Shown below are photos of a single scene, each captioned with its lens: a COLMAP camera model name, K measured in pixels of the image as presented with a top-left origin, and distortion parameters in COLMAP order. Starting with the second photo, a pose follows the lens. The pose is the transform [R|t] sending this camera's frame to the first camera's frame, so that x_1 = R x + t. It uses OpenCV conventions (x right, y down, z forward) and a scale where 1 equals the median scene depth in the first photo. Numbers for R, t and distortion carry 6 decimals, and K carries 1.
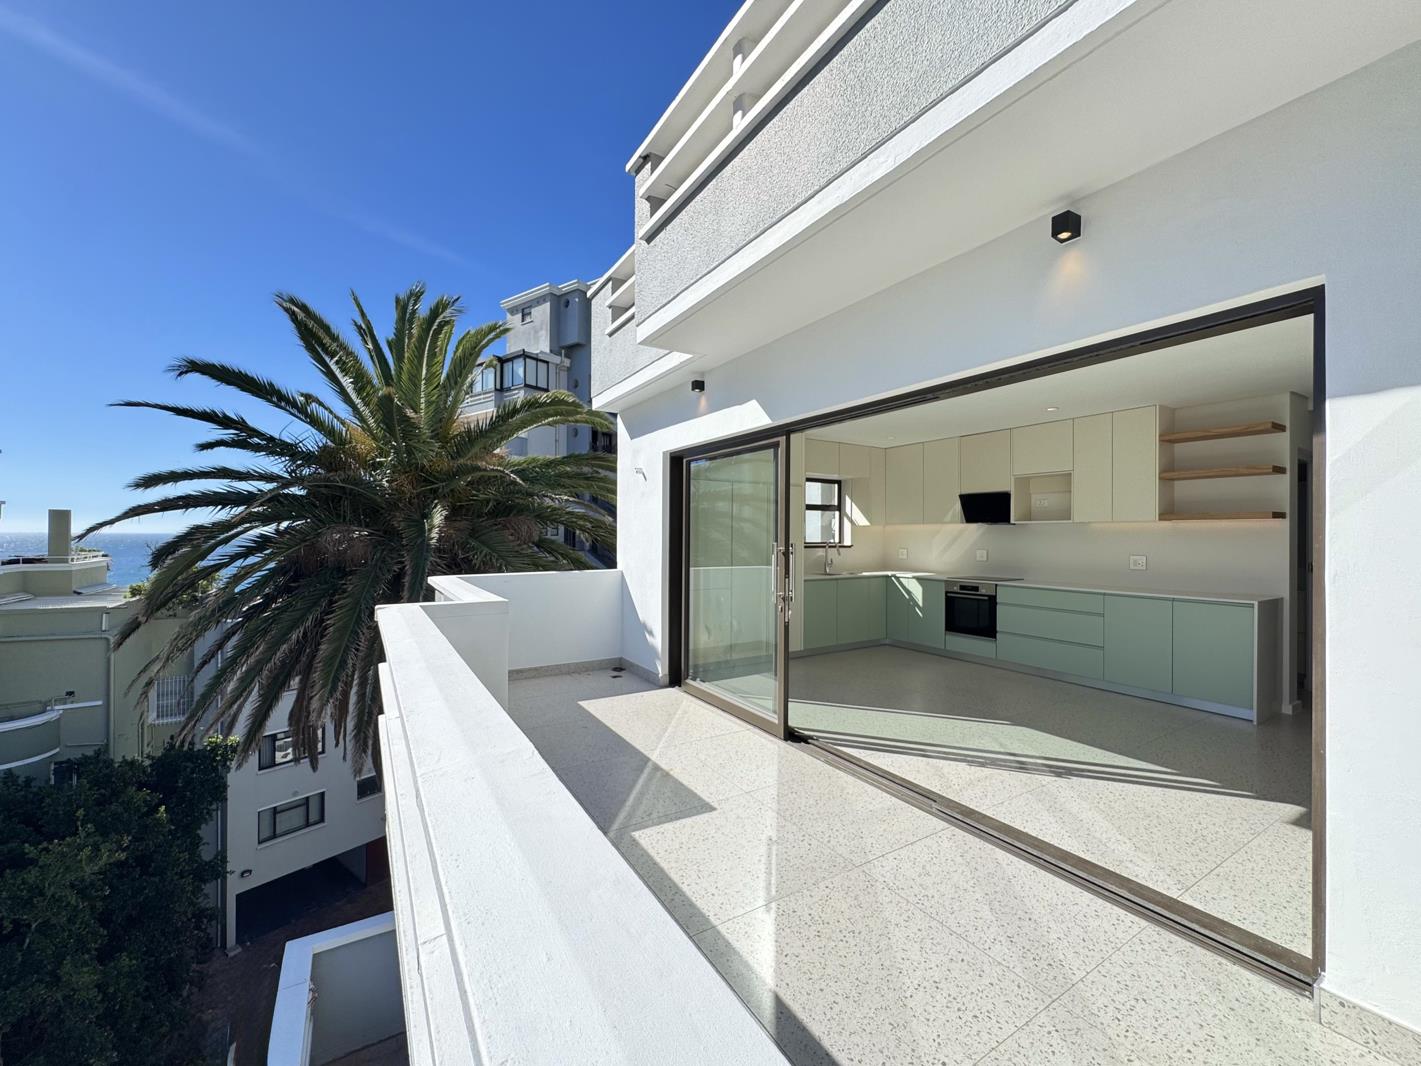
lens RADIAL K [[572.3, 0, 710.5], [0, 572.3, 533.0], [0, 0, 1]] dist [-0.001260, -0.000091]
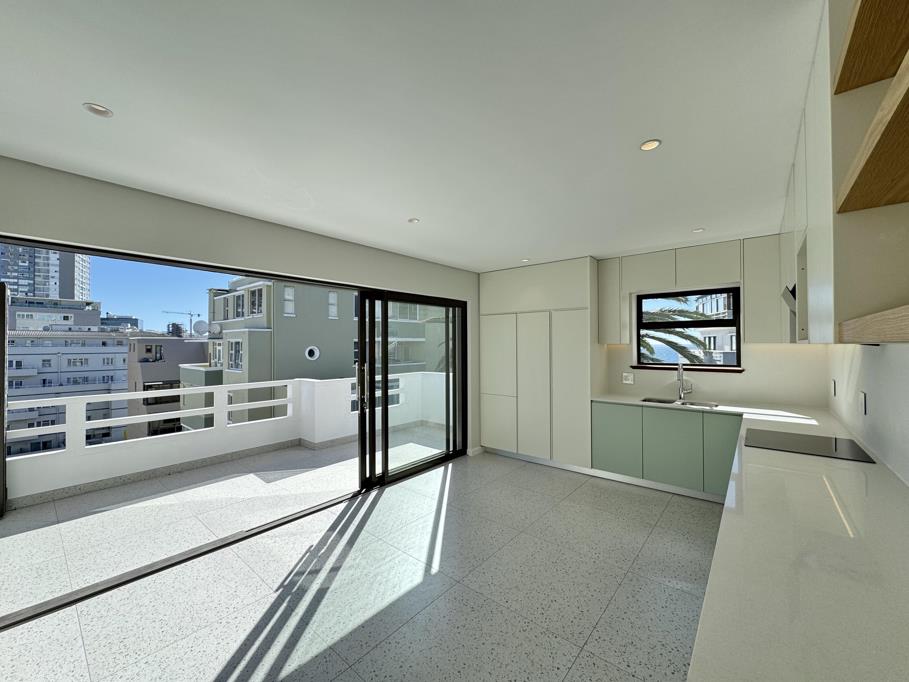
lens RADIAL K [[366.1, 0, 454.5], [0, 366.1, 341.0], [0, 0, 1]] dist [-0.001260, -0.000091]
pose [[0.297727, -0.019492, -0.954452, 0.846163], [0.013441, 0.999778, -0.016225, -0.021702], [0.954556, -0.007998, 0.297923, 0.675437]]
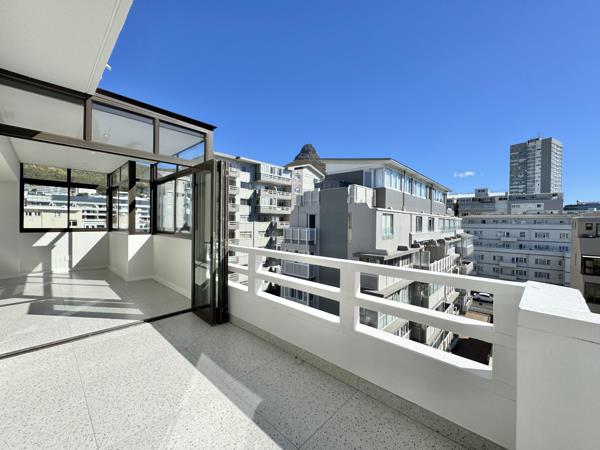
lens RADIAL K [[241.6, 0, 300.0], [0, 241.6, 225.0], [0, 0, 1]] dist [-0.001260, -0.000091]
pose [[-0.967511, -0.018501, -0.252152, -0.010443], [-0.020247, 0.999786, 0.004331, 0.007065], [0.252017, 0.009296, -0.967678, 0.740158]]
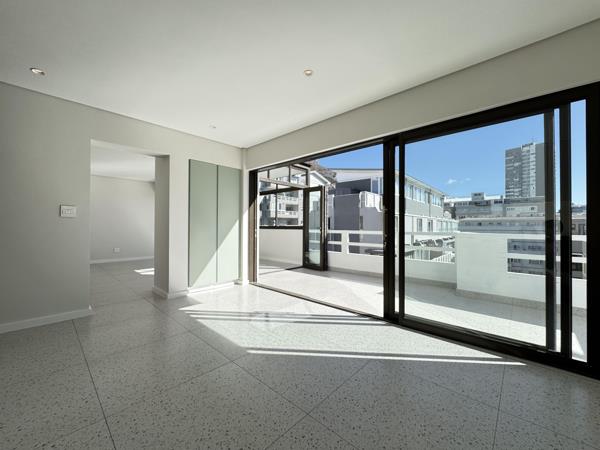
lens RADIAL K [[241.6, 0, 300.0], [0, 241.6, 225.0], [0, 0, 1]] dist [-0.001260, -0.000091]
pose [[-0.966476, -0.015693, -0.256277, 0.420445], [-0.012322, 0.999815, -0.014751, 0.059505], [0.256461, -0.011099, -0.966491, 1.188012]]
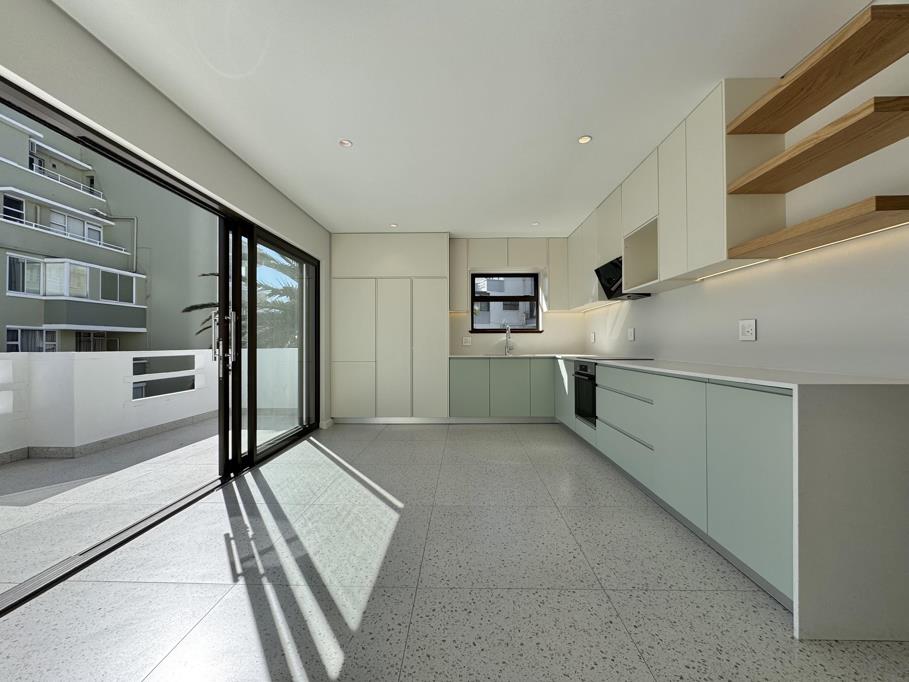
lens RADIAL K [[366.1, 0, 454.5], [0, 366.1, 341.0], [0, 0, 1]] dist [-0.001260, -0.000091]
pose [[0.829765, -0.018392, -0.557810, 0.698790], [0.015203, 0.999831, -0.010352, 0.063520], [0.557906, 0.000109, 0.829904, 0.451208]]
